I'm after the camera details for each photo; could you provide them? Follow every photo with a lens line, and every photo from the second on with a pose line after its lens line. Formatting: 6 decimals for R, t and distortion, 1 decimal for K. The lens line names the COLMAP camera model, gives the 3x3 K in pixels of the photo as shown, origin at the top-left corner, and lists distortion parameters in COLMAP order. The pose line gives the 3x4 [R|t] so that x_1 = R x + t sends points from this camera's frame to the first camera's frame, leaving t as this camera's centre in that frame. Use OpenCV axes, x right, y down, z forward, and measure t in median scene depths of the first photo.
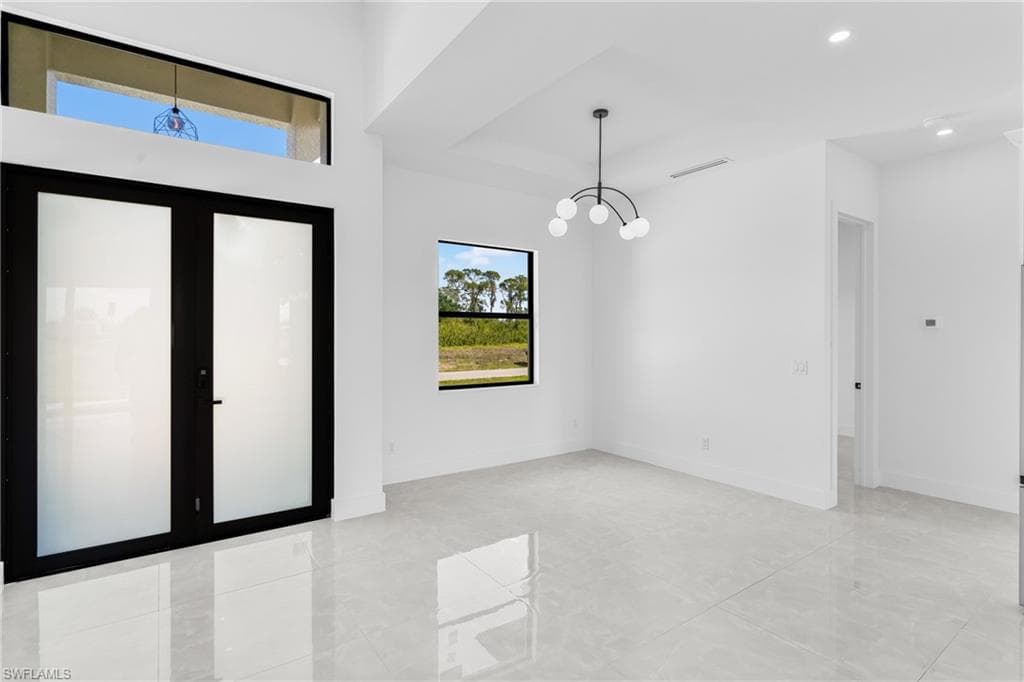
lens RADIAL K [[487.0, 0, 509.2], [0, 487.0, 340.5], [0, 0, 1]] dist [0.003048, 0.000193]
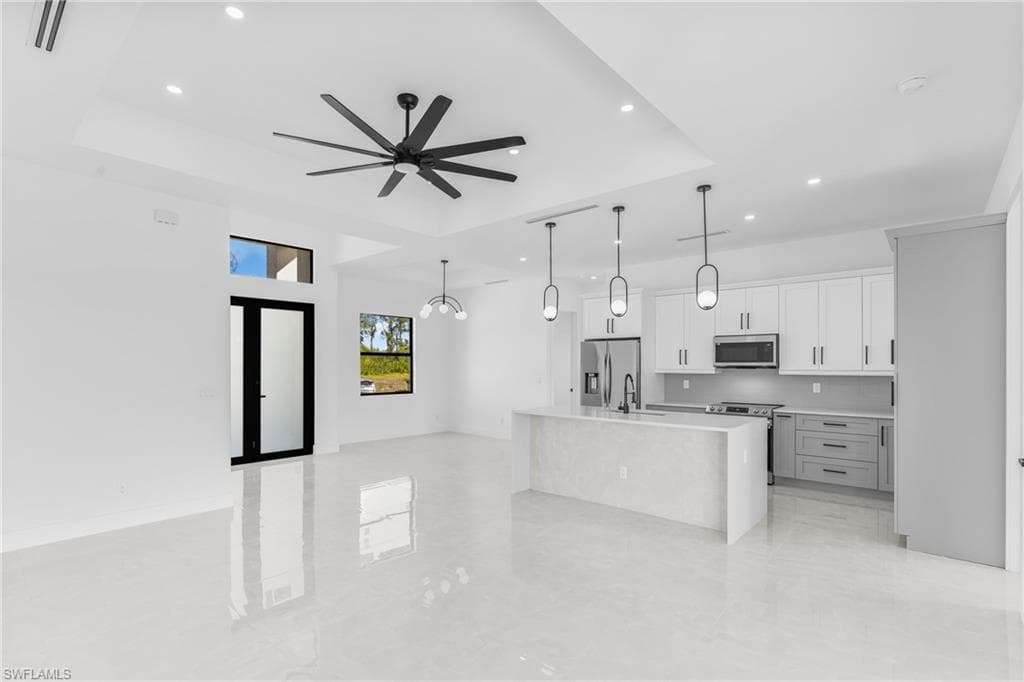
lens RADIAL K [[487.0, 0, 488.2], [0, 487.0, 363.2], [0, 0, 1]] dist [0.003048, 0.000193]
pose [[0.979801, 0.002206, 0.199961, -0.035751], [0.001000, 0.999873, -0.015933, 0.009183], [-0.199971, 0.015811, 0.979674, -0.793783]]
